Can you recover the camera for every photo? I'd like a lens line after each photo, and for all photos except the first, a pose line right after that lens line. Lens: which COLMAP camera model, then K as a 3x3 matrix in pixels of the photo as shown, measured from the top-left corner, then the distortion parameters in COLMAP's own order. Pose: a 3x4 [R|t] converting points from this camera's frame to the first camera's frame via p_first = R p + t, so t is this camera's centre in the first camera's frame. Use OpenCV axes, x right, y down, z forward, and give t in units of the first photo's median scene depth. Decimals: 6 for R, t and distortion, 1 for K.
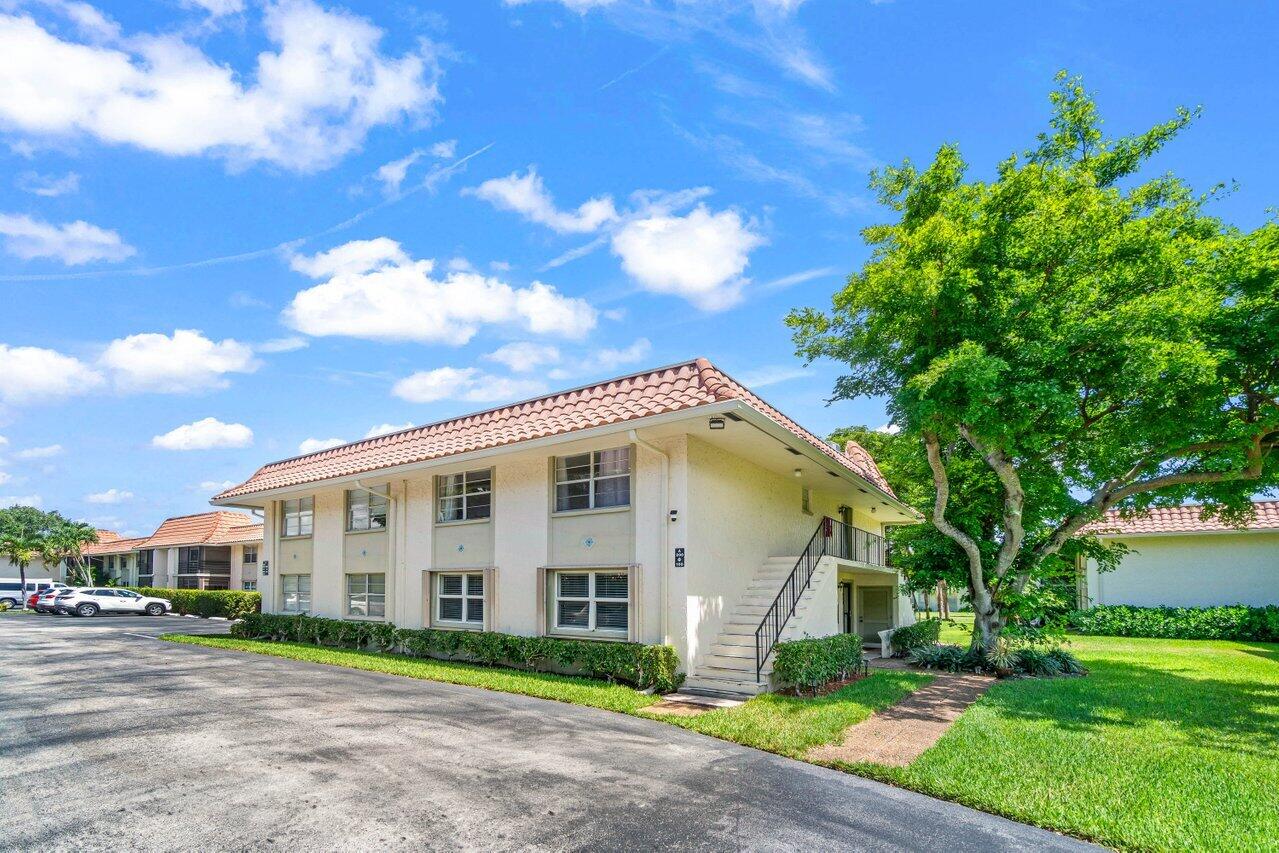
lens RADIAL K [[551.9, 0, 640.1], [0, 551.9, 422.4], [0, 0, 1]] dist [-0.000946, -0.000077]
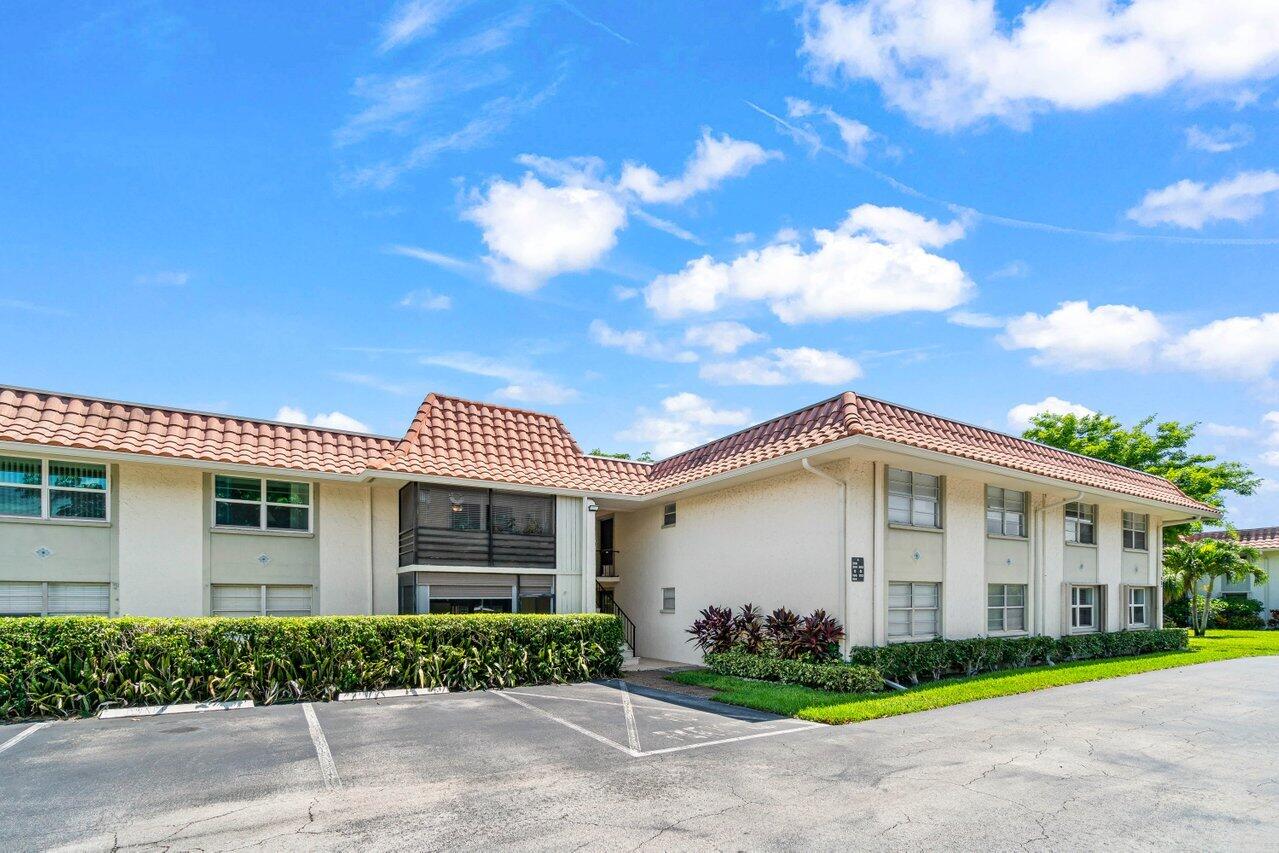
lens RADIAL K [[551.9, 0, 640.1], [0, 551.9, 422.4], [0, 0, 1]] dist [-0.000946, -0.000077]
pose [[0.393533, 0.316509, 0.863107, -1.541803], [-0.208749, 0.945104, -0.251399, 0.359860], [-0.895296, -0.081239, 0.438001, 1.109322]]
